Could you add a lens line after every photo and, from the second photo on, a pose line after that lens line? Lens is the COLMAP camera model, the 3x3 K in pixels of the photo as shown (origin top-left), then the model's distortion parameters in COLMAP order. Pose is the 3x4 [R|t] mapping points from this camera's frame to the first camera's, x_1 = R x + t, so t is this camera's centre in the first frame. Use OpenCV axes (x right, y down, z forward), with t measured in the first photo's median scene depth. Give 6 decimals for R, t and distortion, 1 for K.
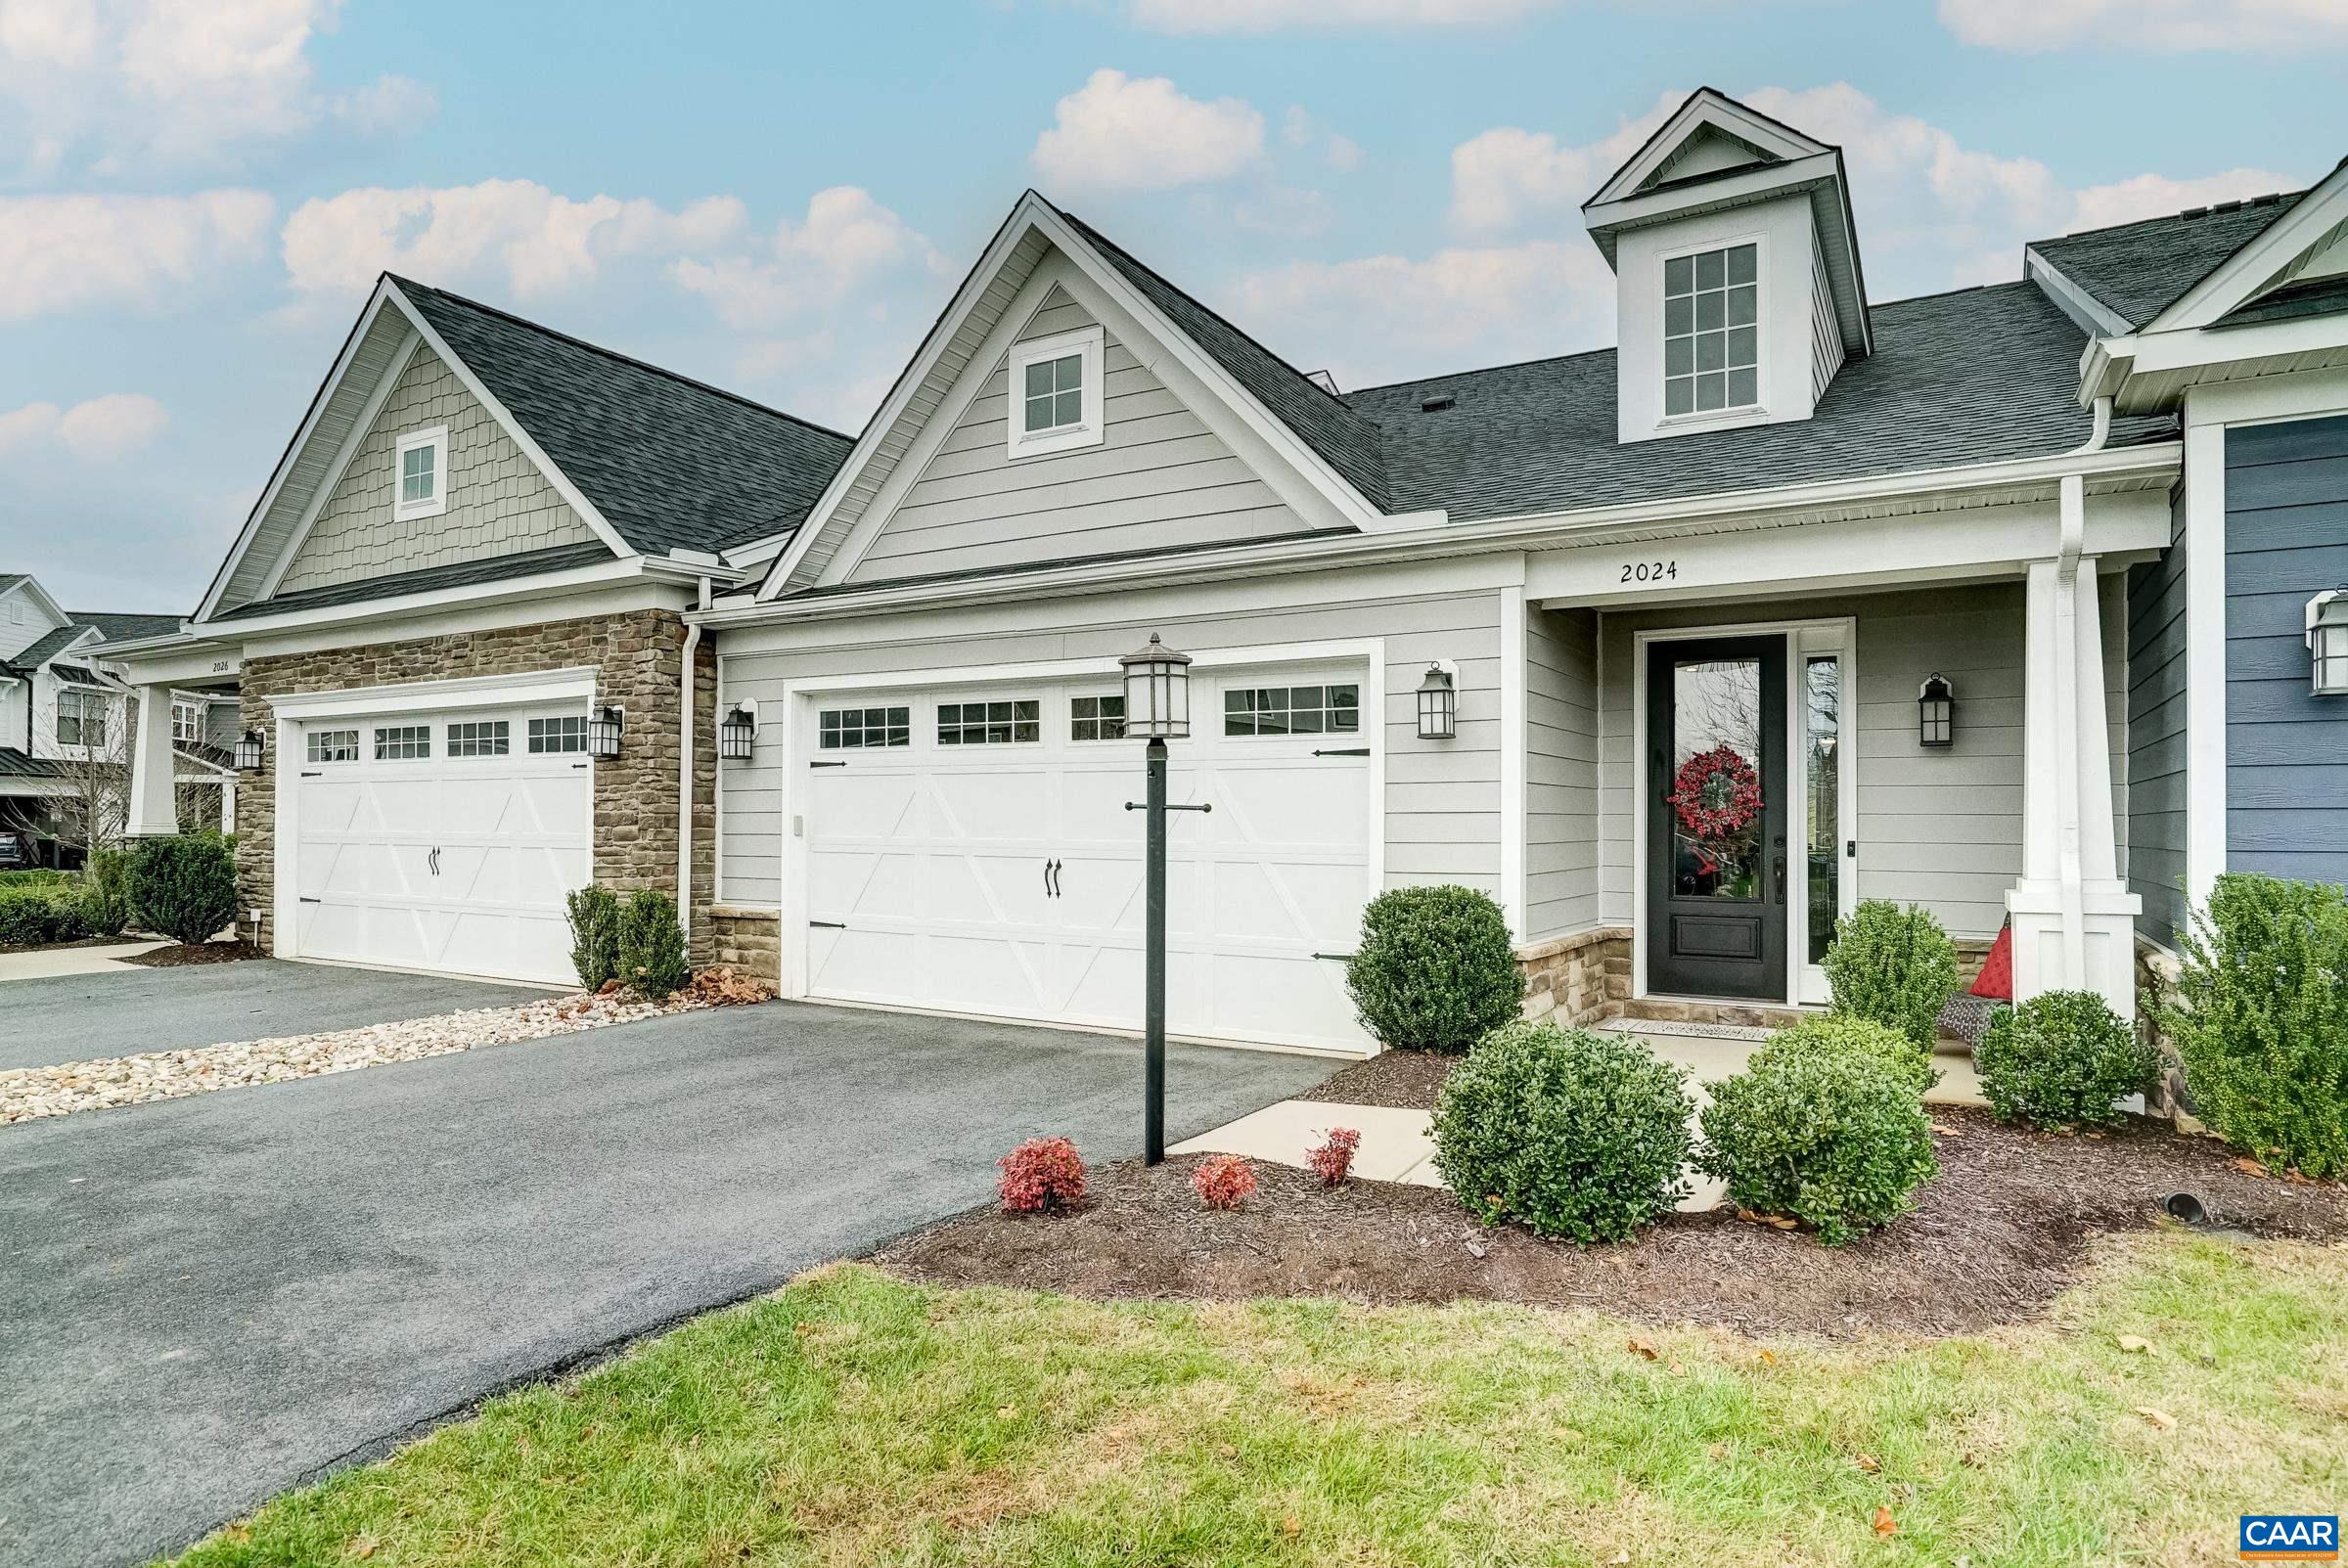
lens RADIAL K [[1339.8, 0, 1160.8], [0, 1339.8, 778.1], [0, 0, 1]] dist [-0.016717, 0.011205]
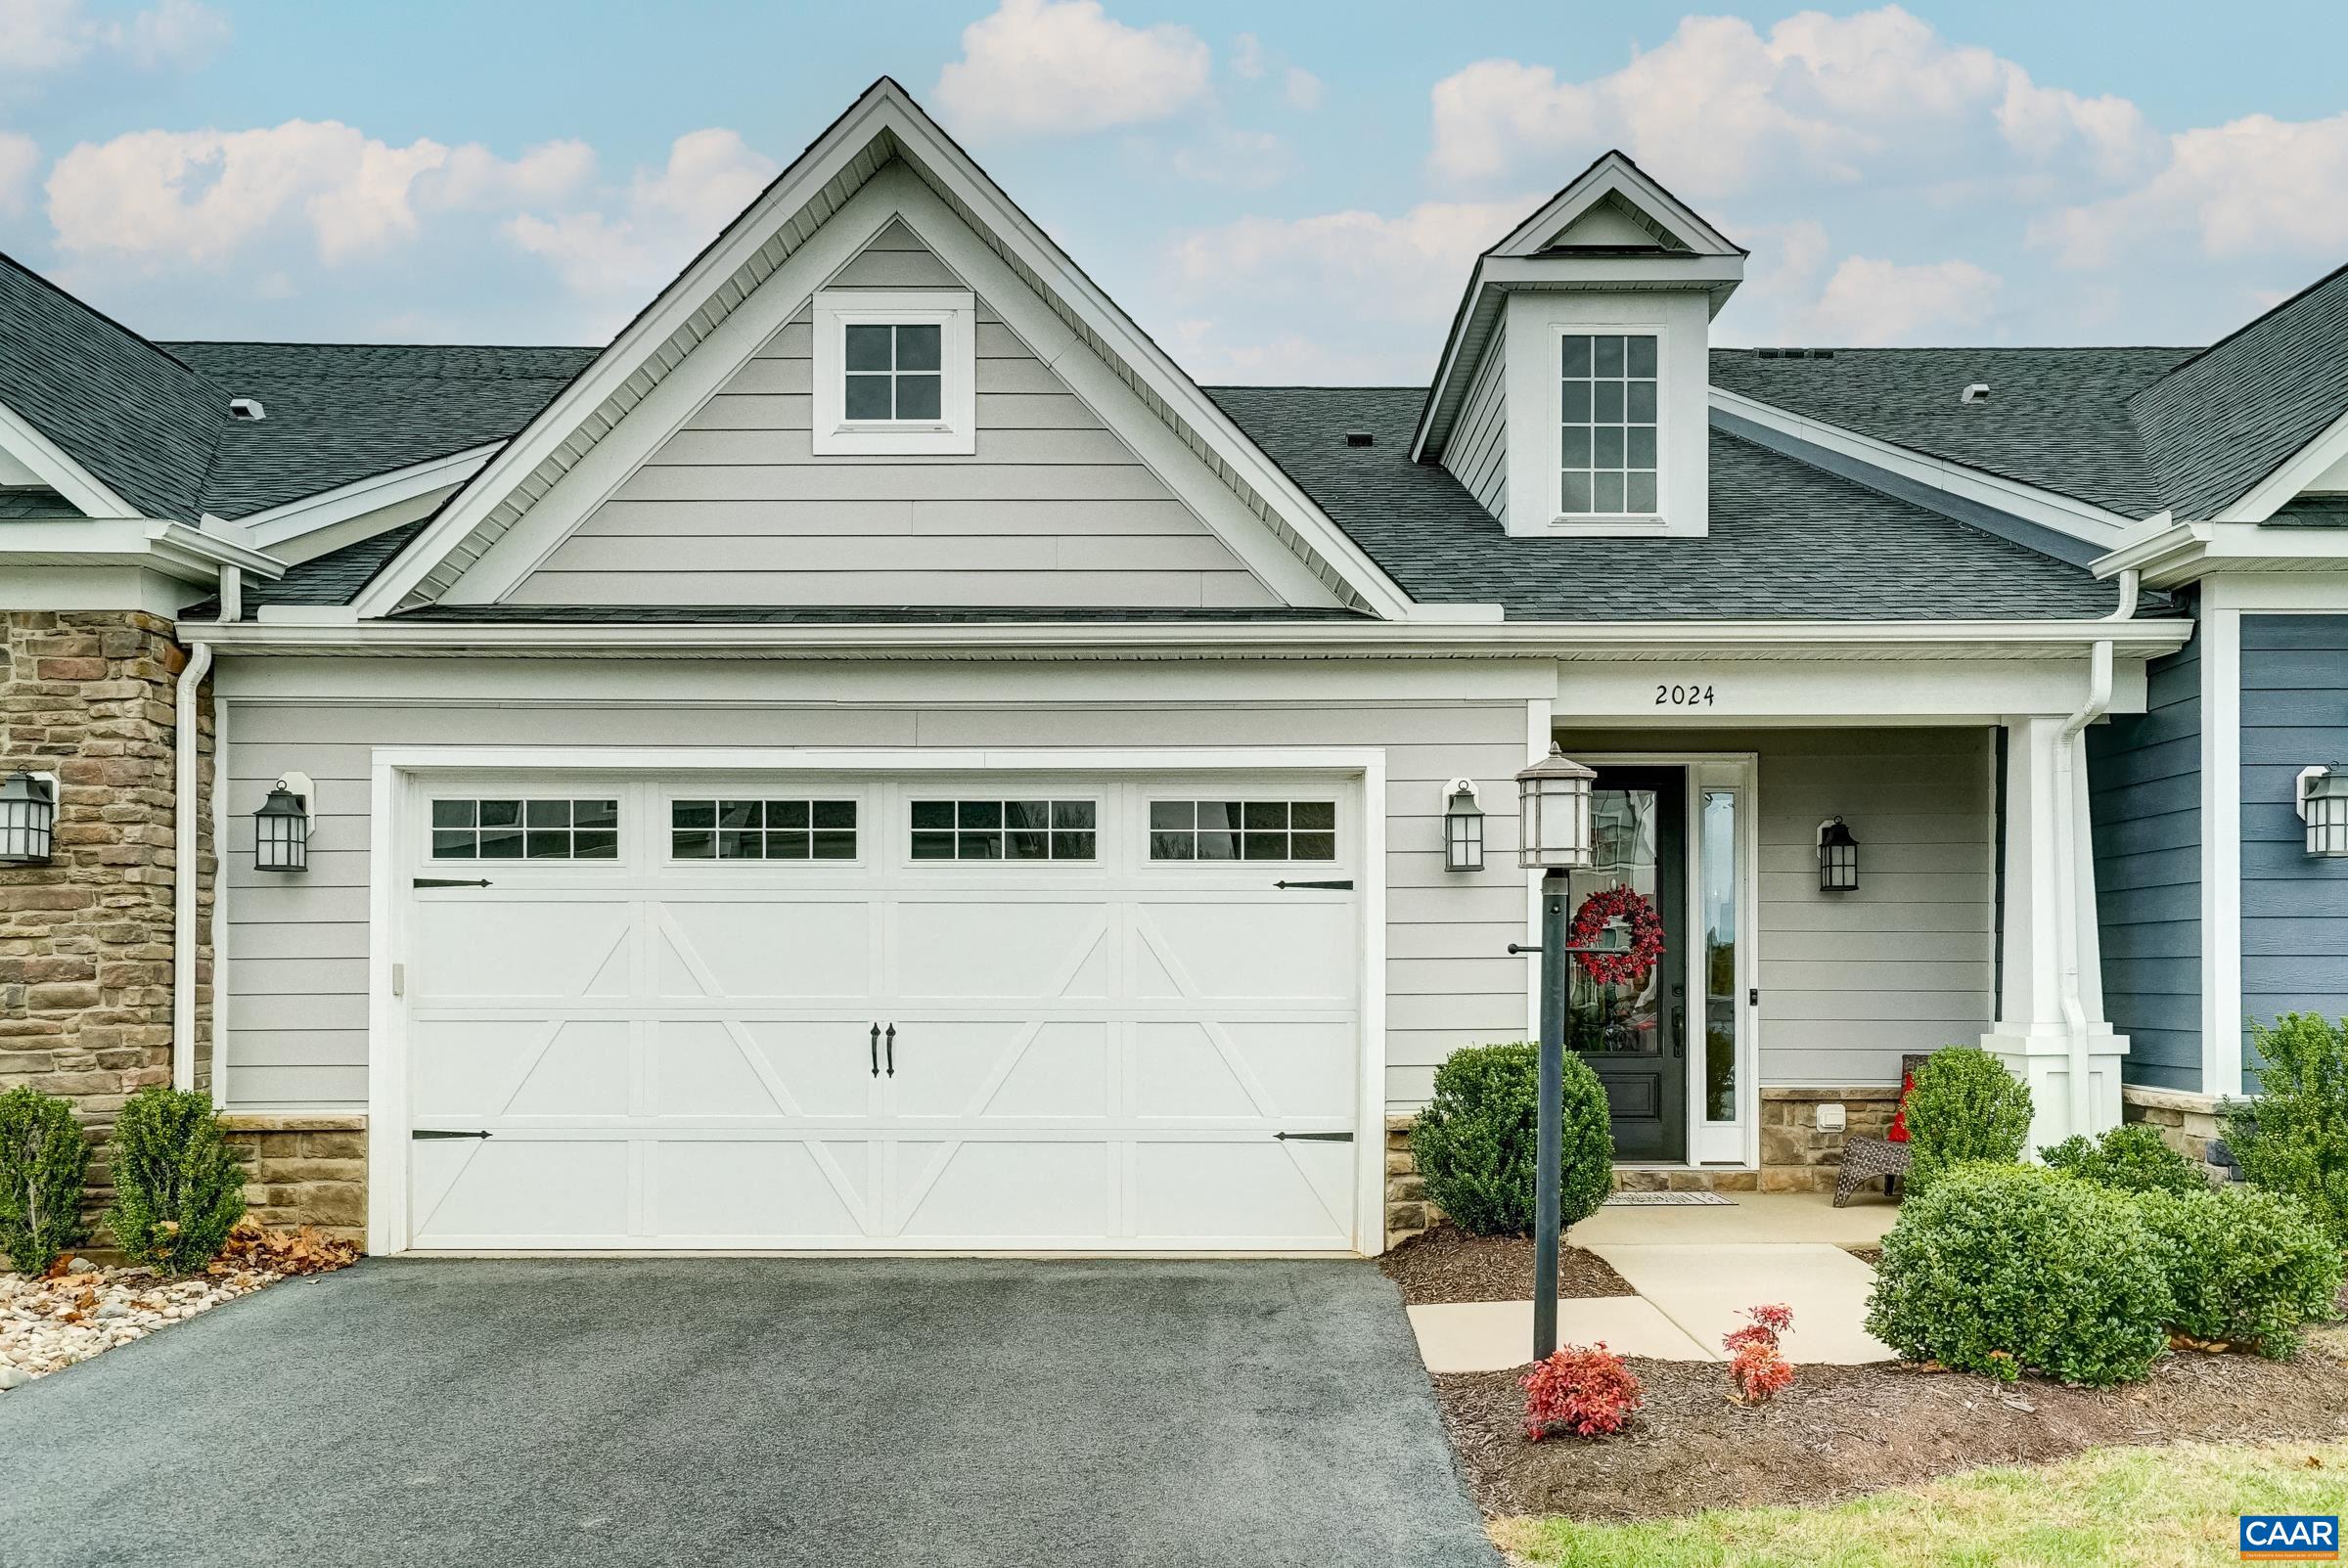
lens RADIAL K [[1798.9, 0, 1285.0], [0, 1798.9, 928.2], [0, 0, 1]] dist [0.019756, 0.006186]
pose [[0.858358, 0.009008, 0.512972, -0.411379], [-0.013068, 0.999905, 0.004309, 0.002567], [-0.512884, -0.010402, 0.858395, 0.066797]]
